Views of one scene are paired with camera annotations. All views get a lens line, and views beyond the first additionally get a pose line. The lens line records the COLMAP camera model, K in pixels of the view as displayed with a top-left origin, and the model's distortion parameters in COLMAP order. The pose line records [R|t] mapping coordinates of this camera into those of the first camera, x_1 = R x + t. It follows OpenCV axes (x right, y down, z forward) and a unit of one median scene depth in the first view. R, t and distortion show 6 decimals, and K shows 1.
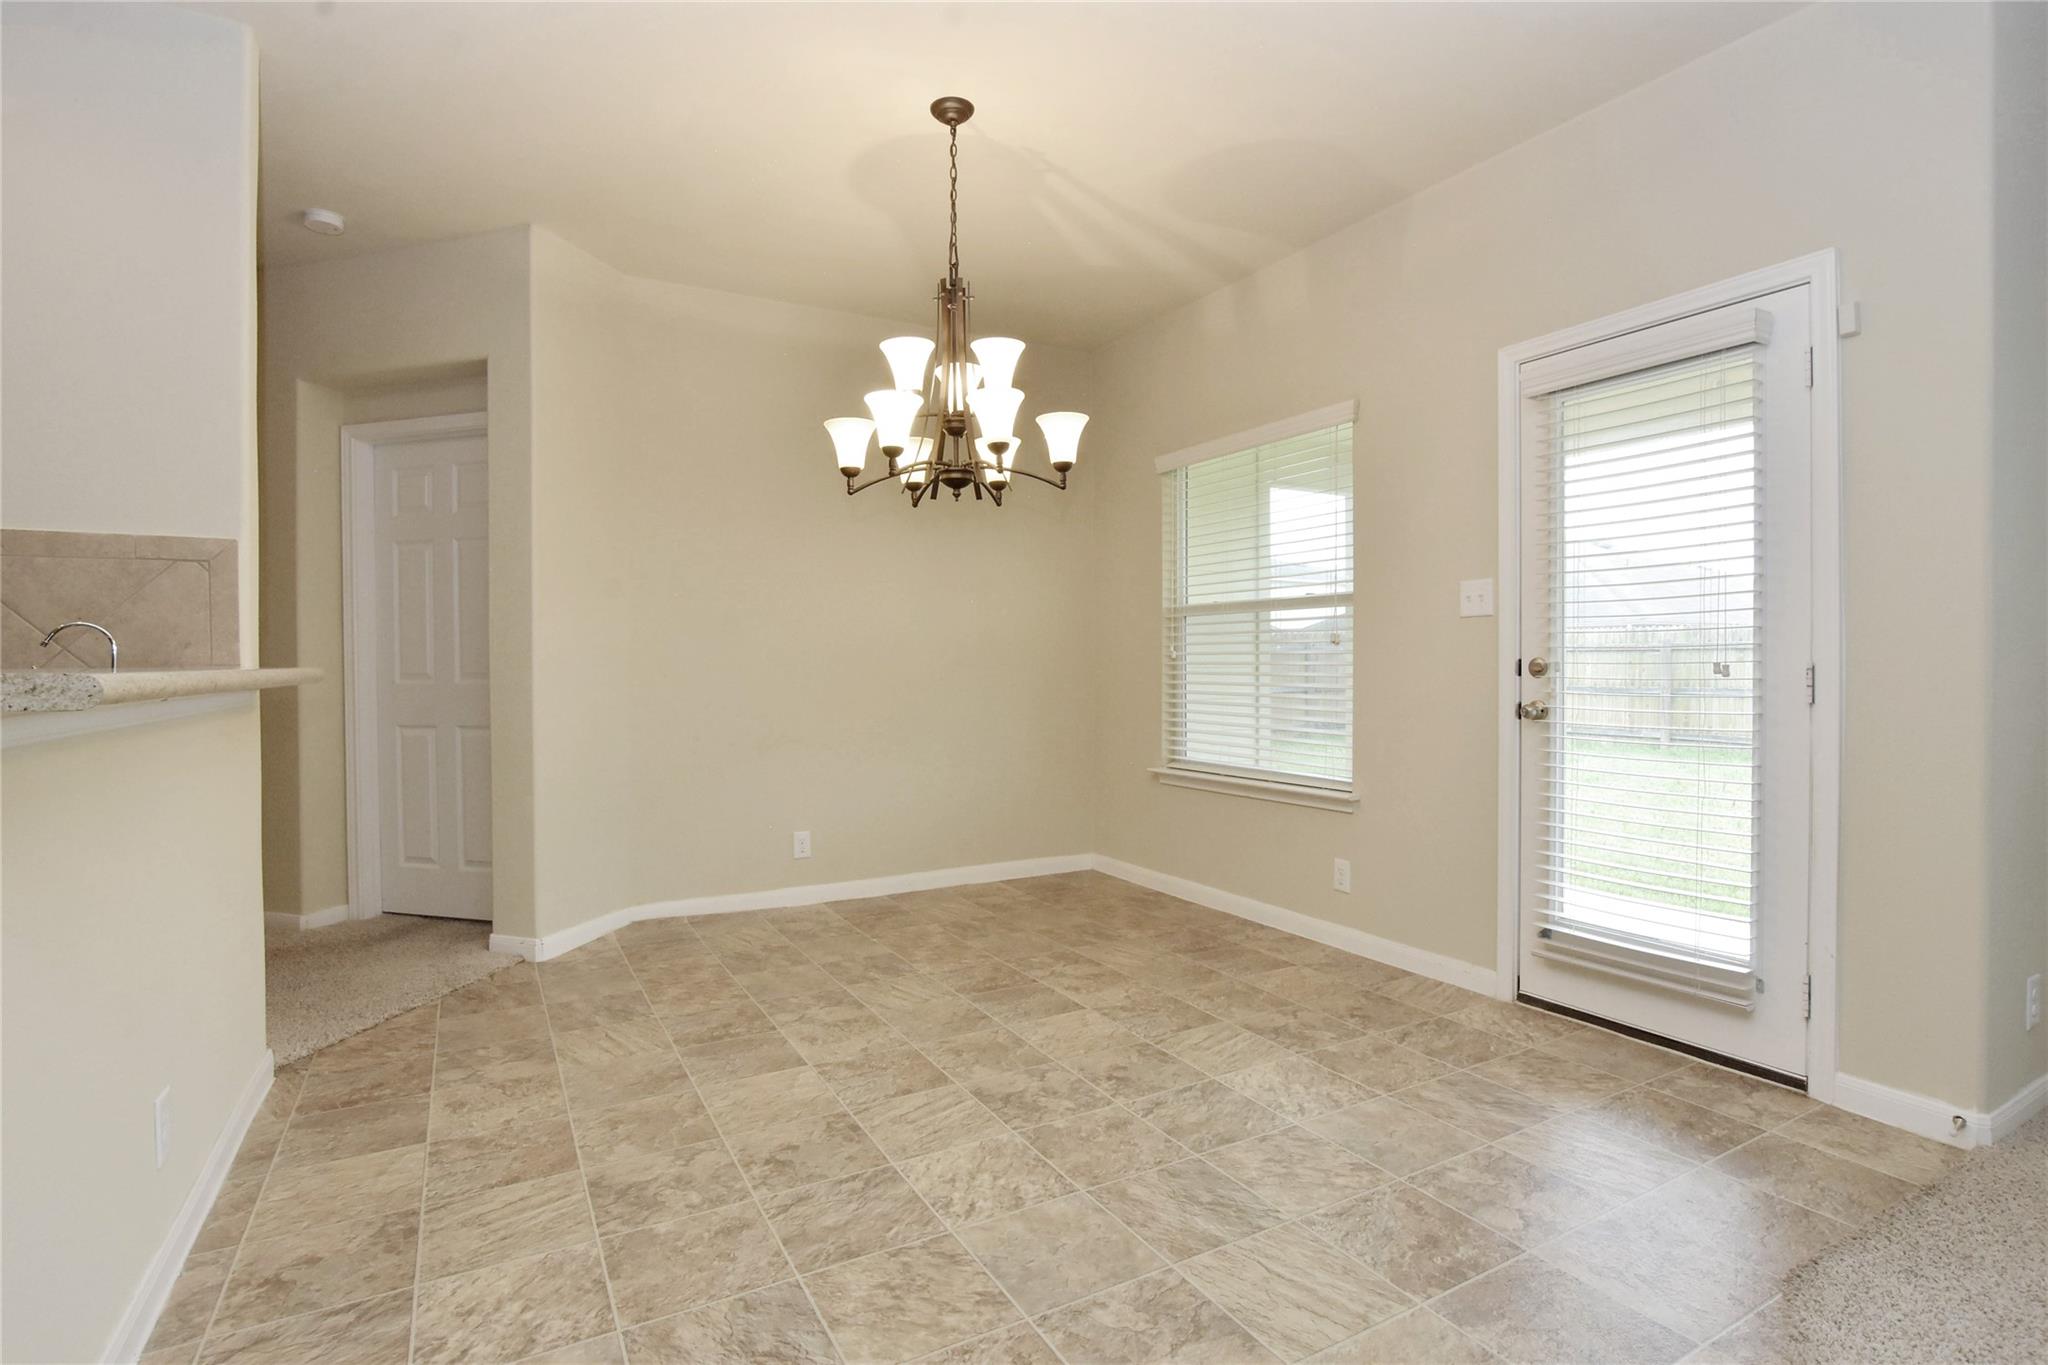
lens RADIAL K [[997.3, 0, 1024.8], [0, 997.3, 673.0], [0, 0, 1]] dist [-0.031300, 0.004761]
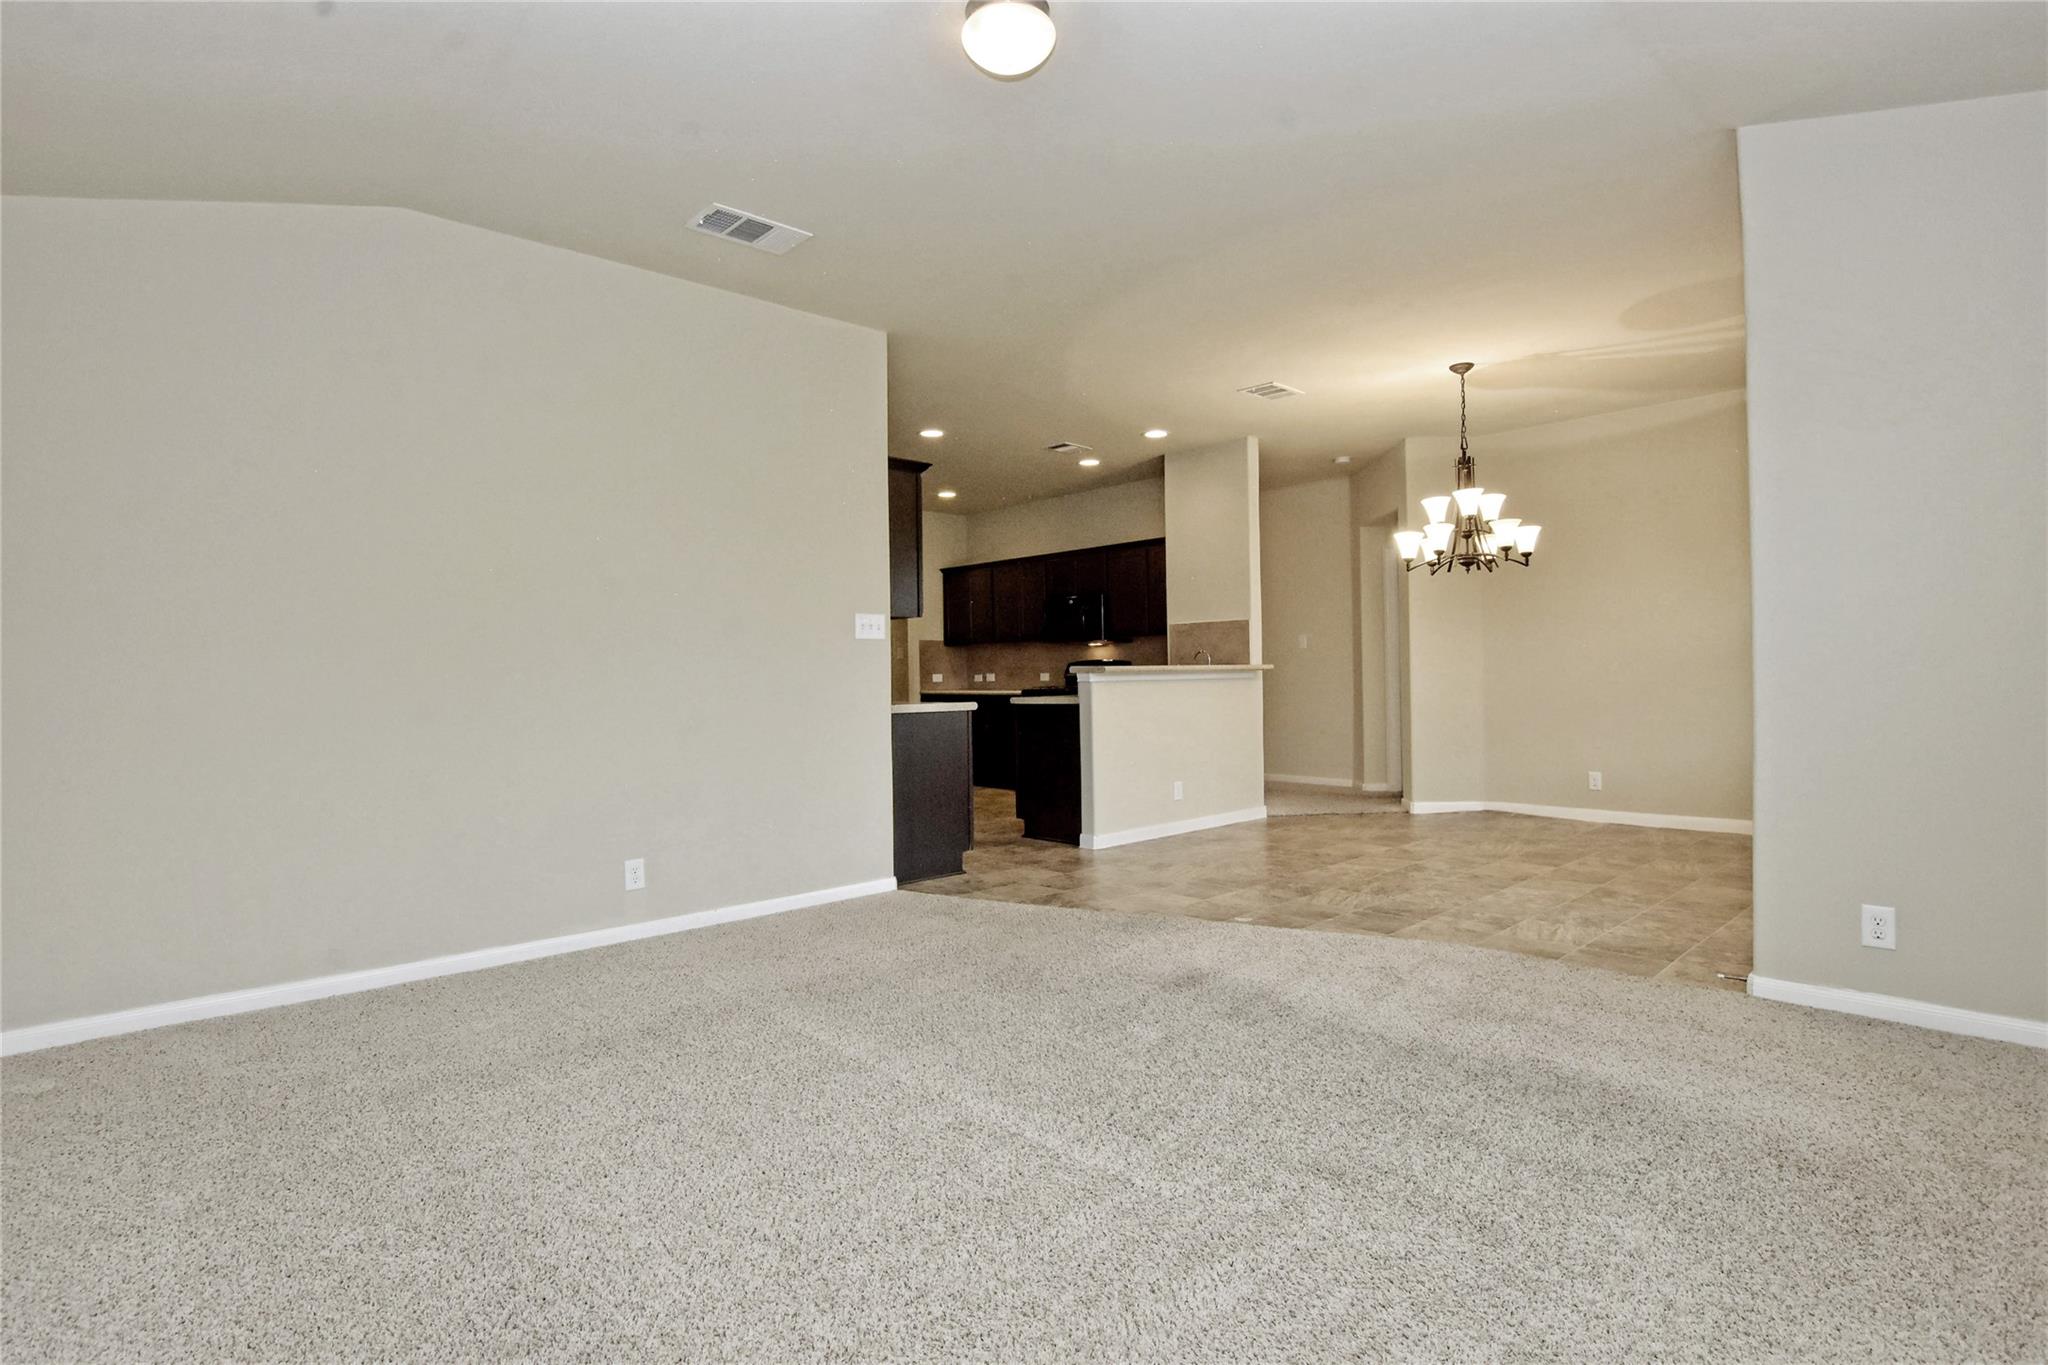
lens RADIAL K [[997.3, 0, 1024.8], [0, 997.3, 673.0], [0, 0, 1]] dist [-0.031300, 0.004761]
pose [[0.230291, -0.001873, -0.973120, 1.757895], [0.003124, 0.999994, -0.001185, 0.019491], [0.973117, -0.002767, 0.230295, -0.281964]]
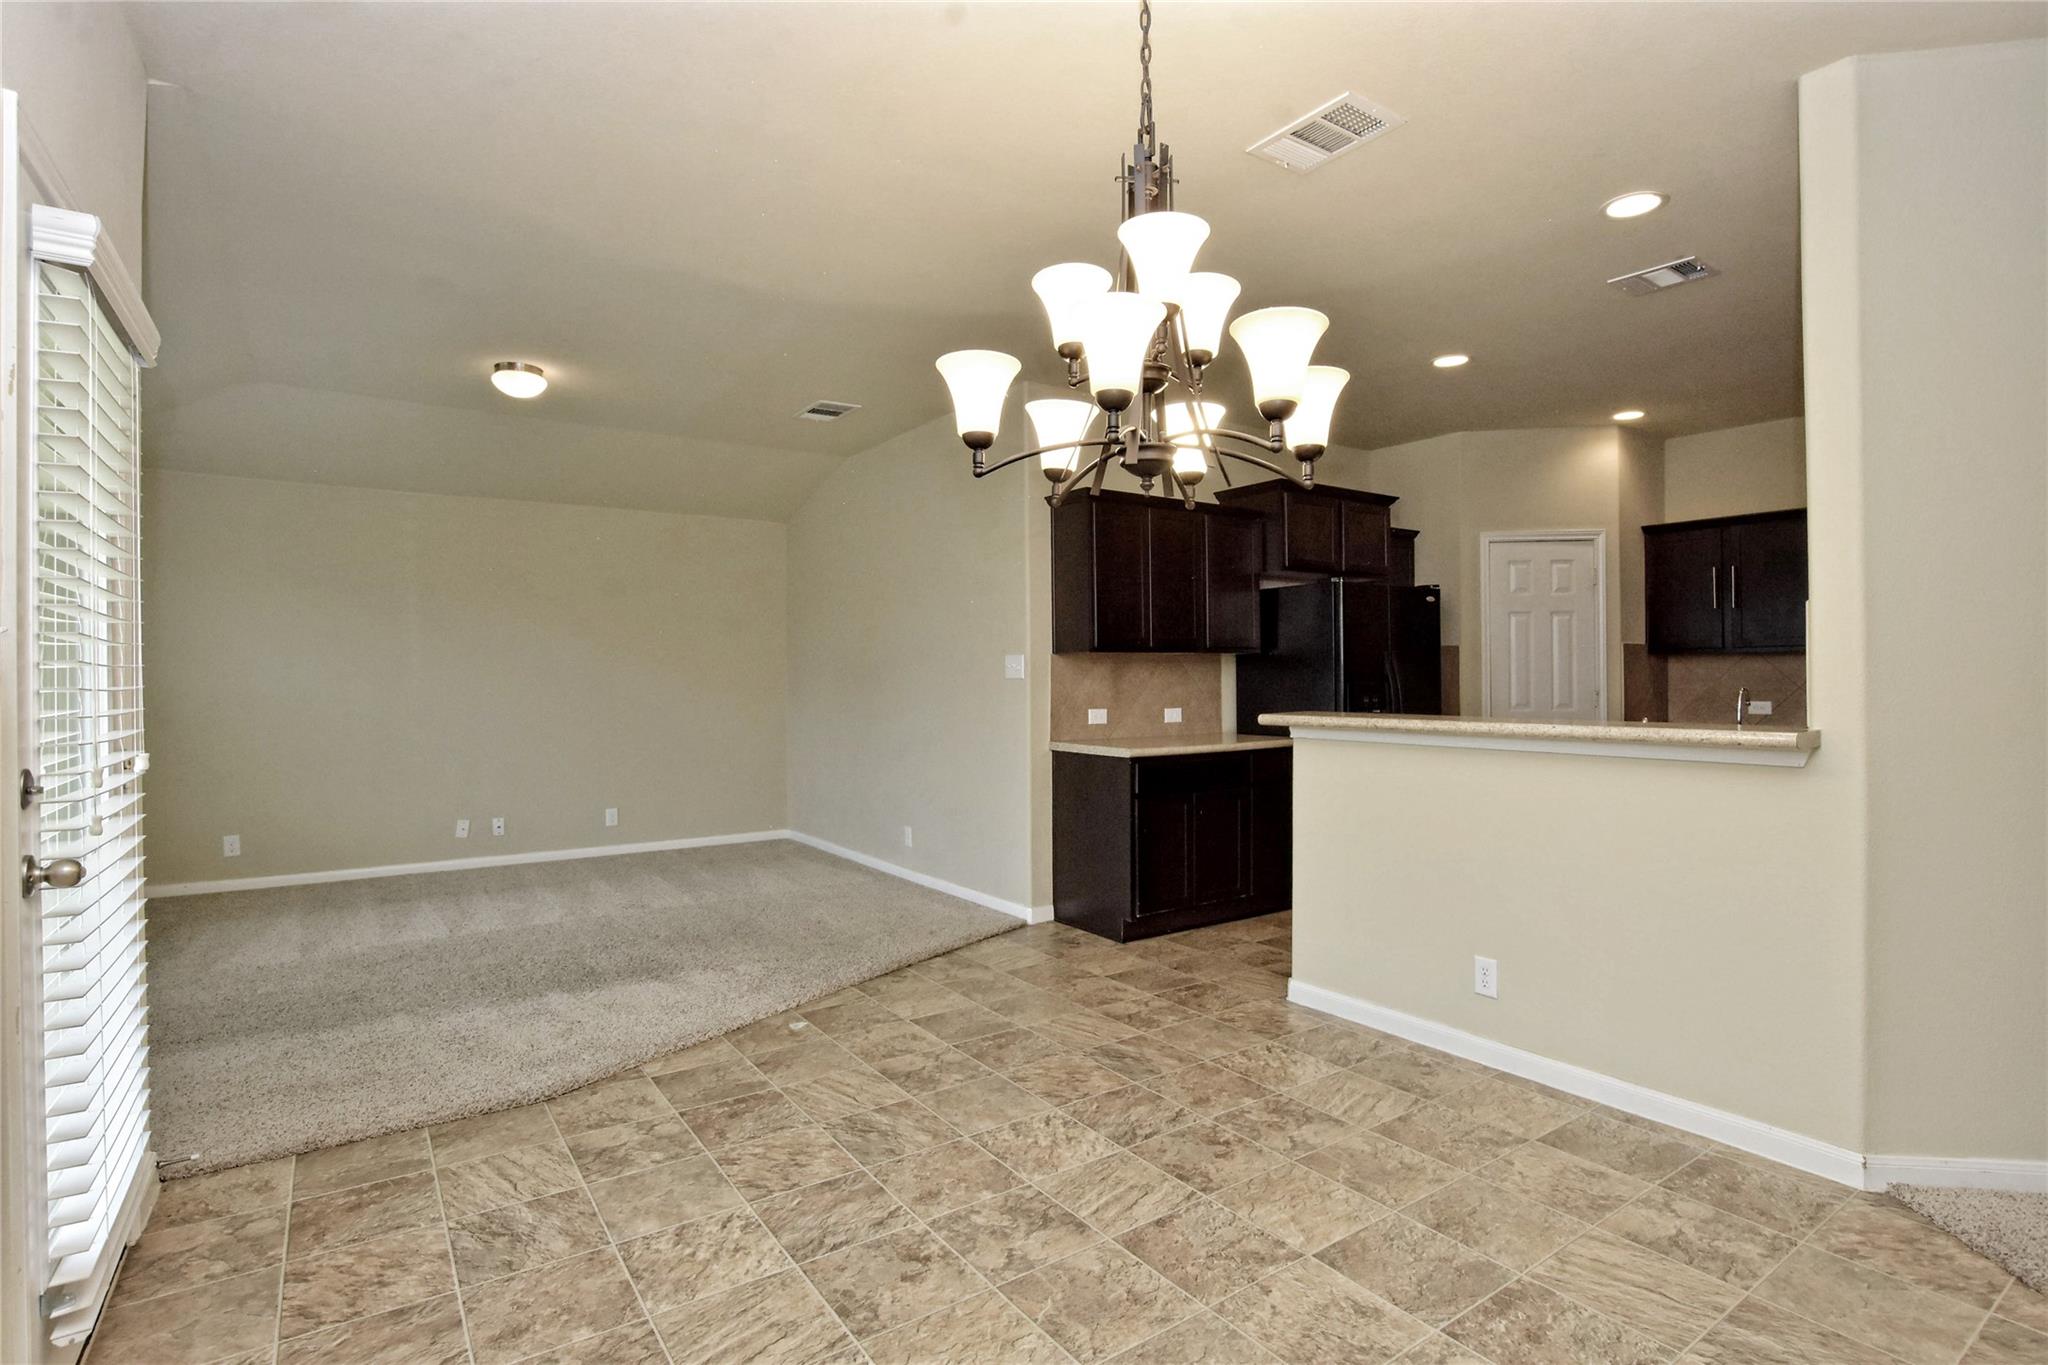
lens RADIAL K [[997.3, 0, 1024.8], [0, 997.3, 673.0], [0, 0, 1]] dist [-0.031300, 0.004761]
pose [[-0.995527, 0.009660, -0.093987, 0.077728], [0.008913, 0.999925, 0.008369, -0.074553], [0.094061, 0.007494, -0.995538, 1.819154]]
